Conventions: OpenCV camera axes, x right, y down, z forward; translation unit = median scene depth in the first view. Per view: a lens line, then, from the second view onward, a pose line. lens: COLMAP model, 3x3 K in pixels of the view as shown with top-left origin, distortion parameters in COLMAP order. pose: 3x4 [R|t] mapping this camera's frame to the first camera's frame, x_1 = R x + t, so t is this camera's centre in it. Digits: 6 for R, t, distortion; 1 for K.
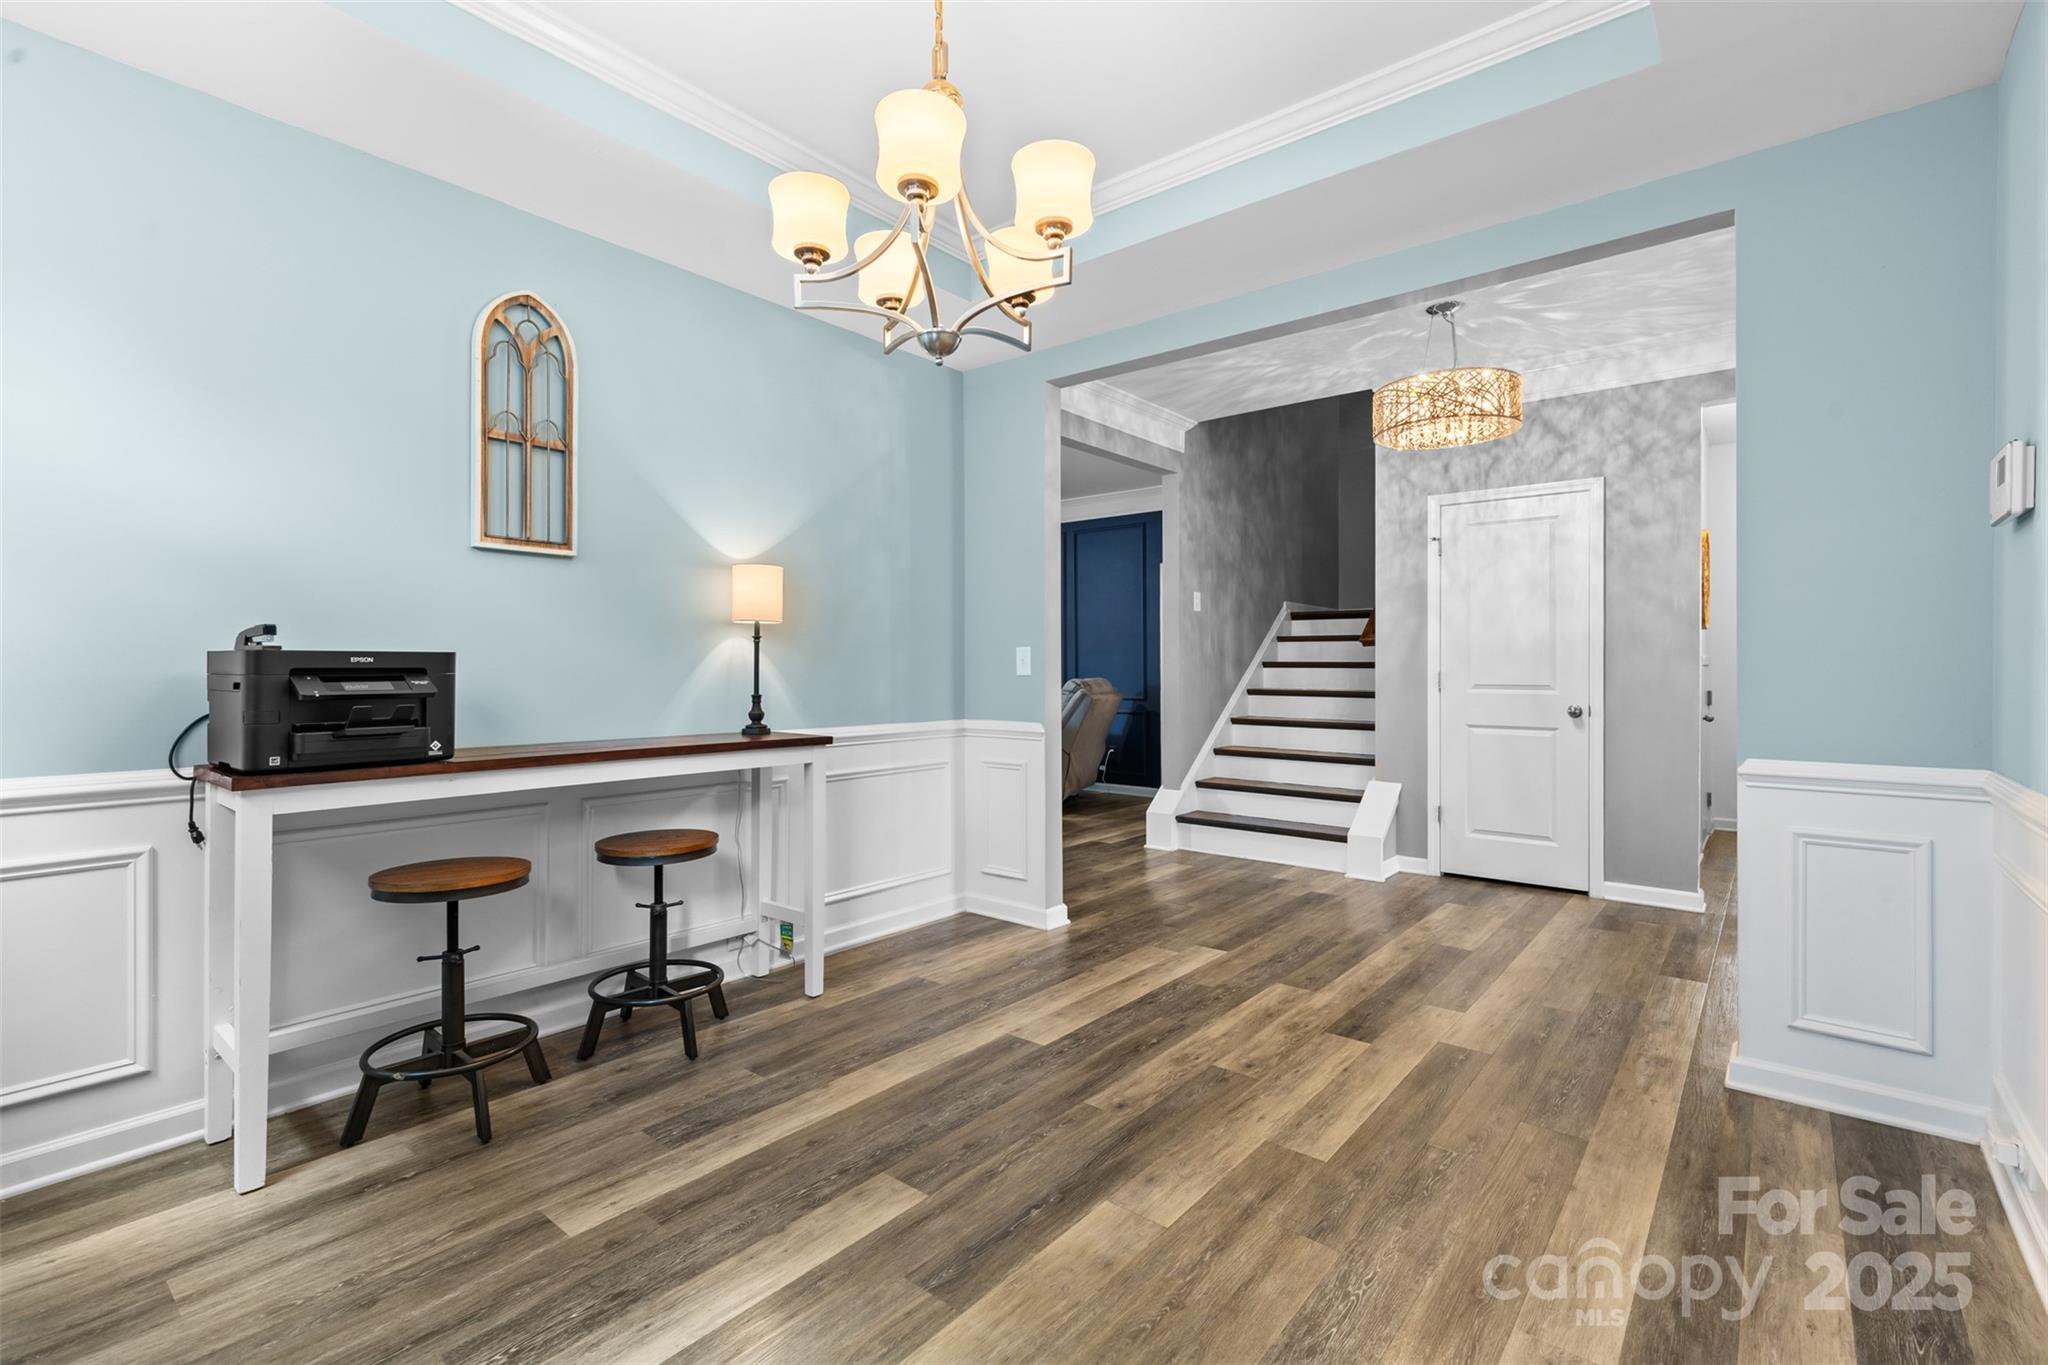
lens RADIAL K [[922.5, 0, 1015.7], [0, 922.5, 667.2], [0, 0, 1]] dist [0.010873, -0.002482]
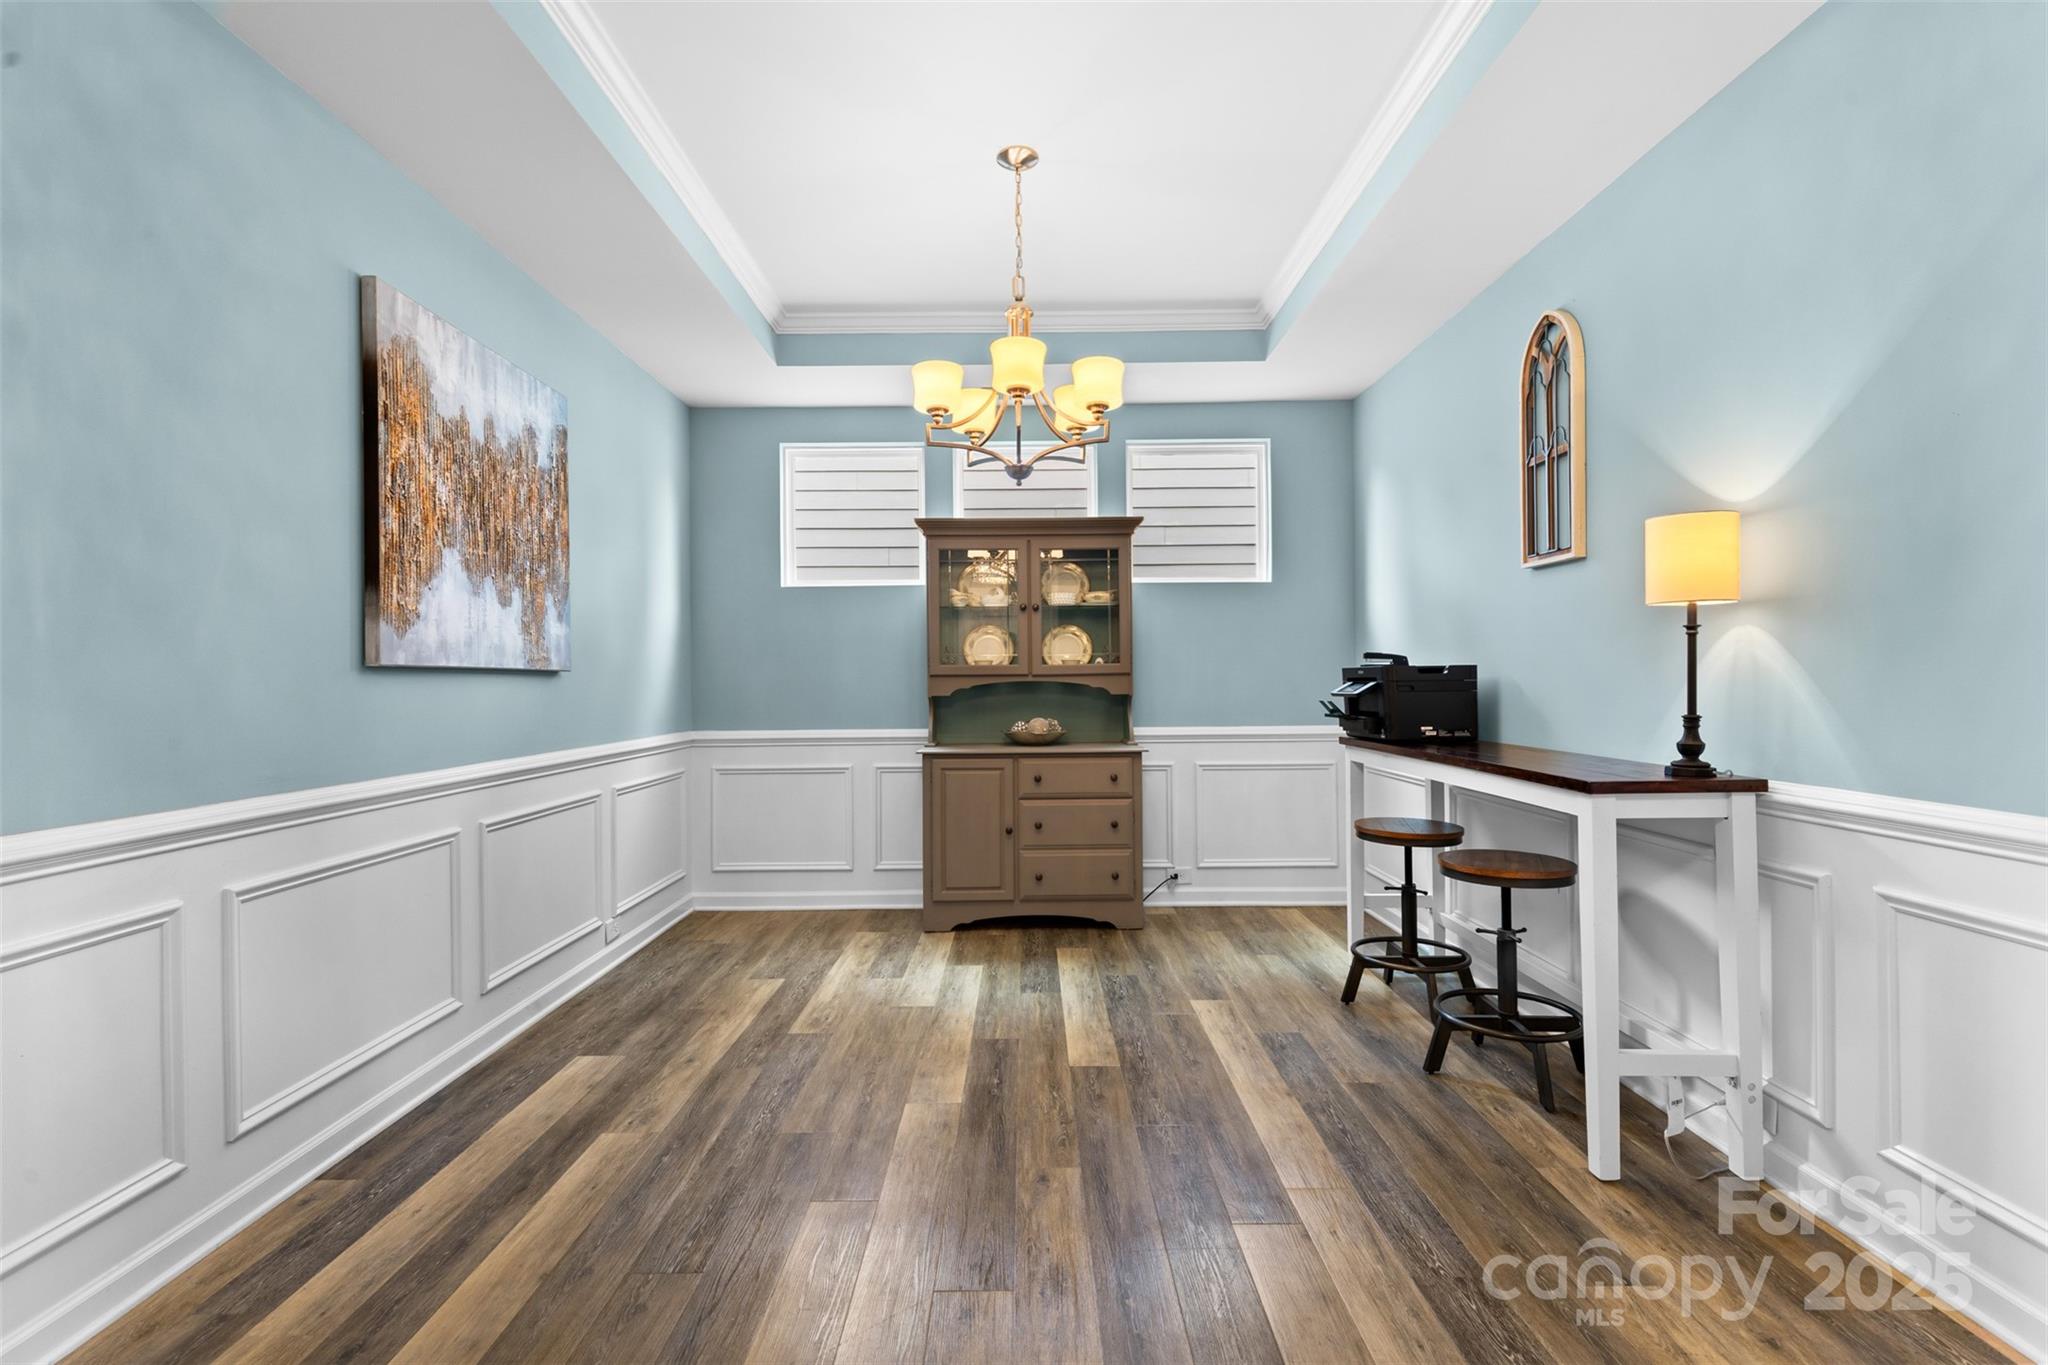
lens RADIAL K [[922.5, 0, 1017.6], [0, 922.5, 682.3], [0, 0, 1]] dist [0.010873, -0.002482]
pose [[-0.770876, 0.006585, -0.636951, 0.782869], [0.006864, 0.999974, 0.002031, 0.003906], [0.636948, -0.002806, -0.770902, 1.893051]]
